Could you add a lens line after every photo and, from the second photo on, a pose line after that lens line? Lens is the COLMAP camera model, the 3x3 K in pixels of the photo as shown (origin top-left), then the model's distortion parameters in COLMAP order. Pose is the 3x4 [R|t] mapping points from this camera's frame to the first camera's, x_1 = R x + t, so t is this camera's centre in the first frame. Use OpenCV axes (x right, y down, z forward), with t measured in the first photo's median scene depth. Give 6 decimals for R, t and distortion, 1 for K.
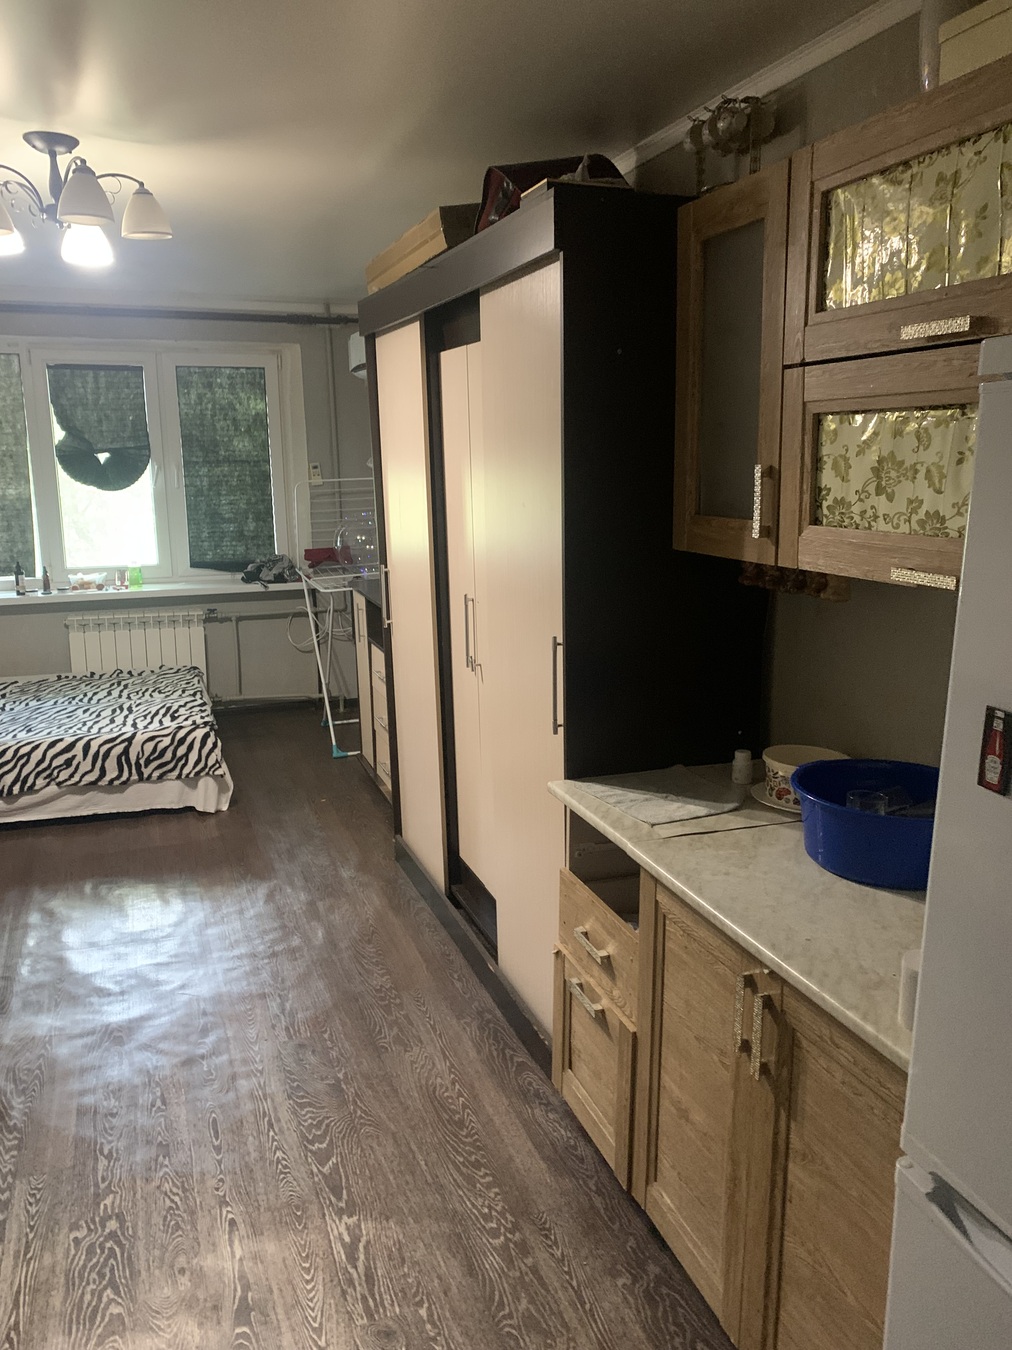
lens RADIAL K [[1032.0, 0, 510.1], [0, 1032.0, 669.1], [0, 0, 1]] dist [0.048880, -0.066990]
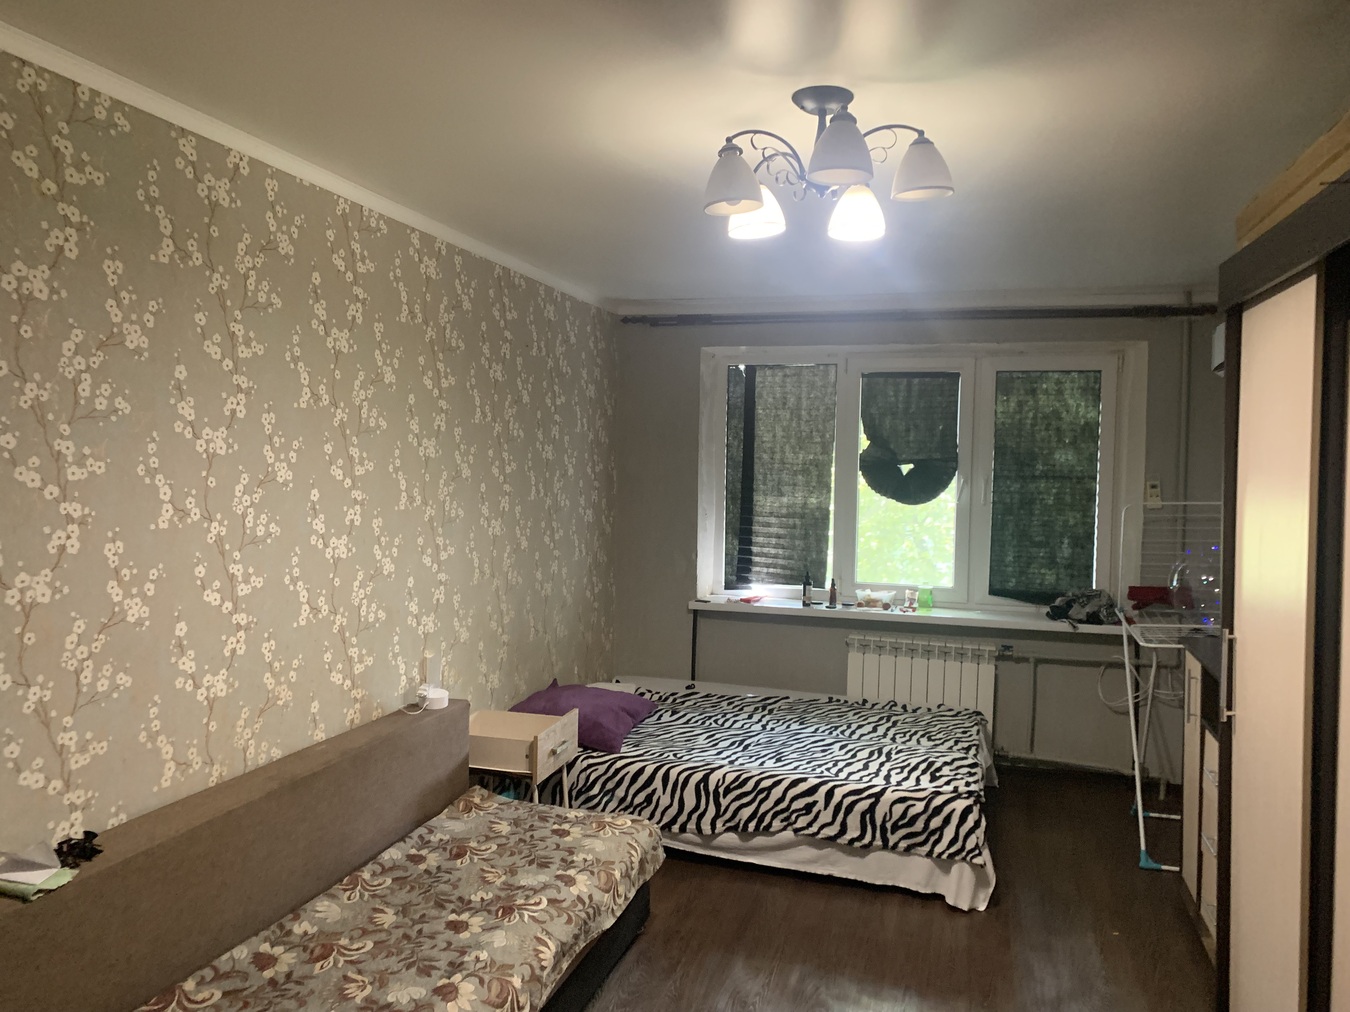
lens RADIAL K [[1032.0, 0, 686.5], [0, 1032.0, 505.8], [0, 0, 1]] dist [0.048880, -0.066990]
pose [[0.810441, 0.050096, -0.583675, -0.009899], [-0.147460, 0.981701, -0.120492, -0.030657], [0.566958, 0.183720, 0.802998, 0.152932]]
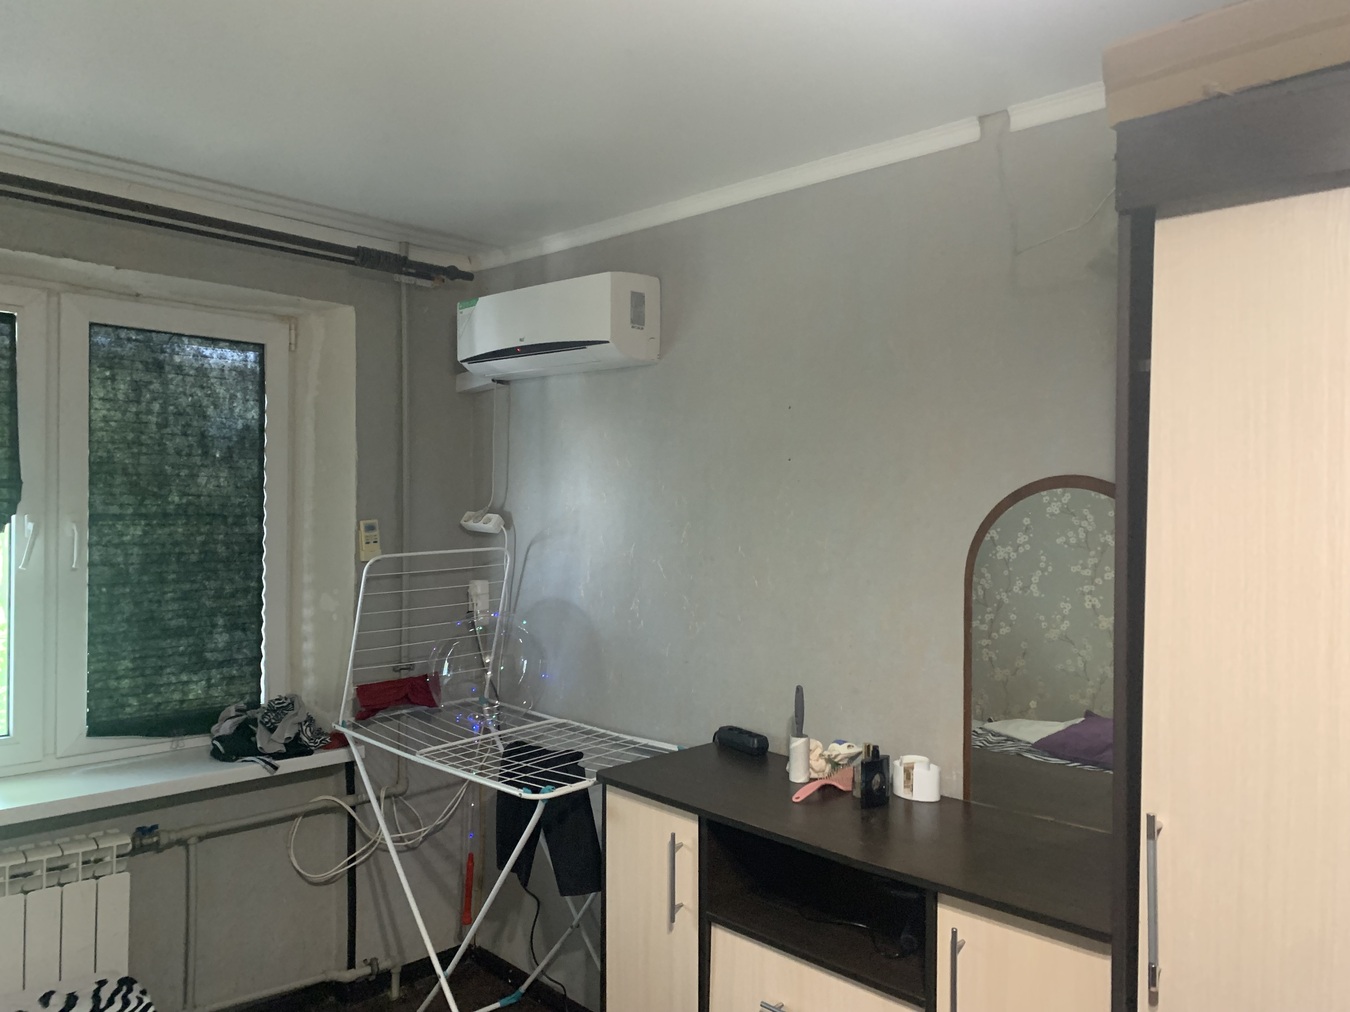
lens RADIAL K [[1032.0, 0, 684.3], [0, 1032.0, 513.0], [0, 0, 1]] dist [0.048880, -0.066990]
pose [[0.907420, 0.019835, 0.419757, -0.283635], [0.063904, 0.980755, -0.184489, -0.099922], [-0.415338, 0.194233, 0.888689, 0.485579]]
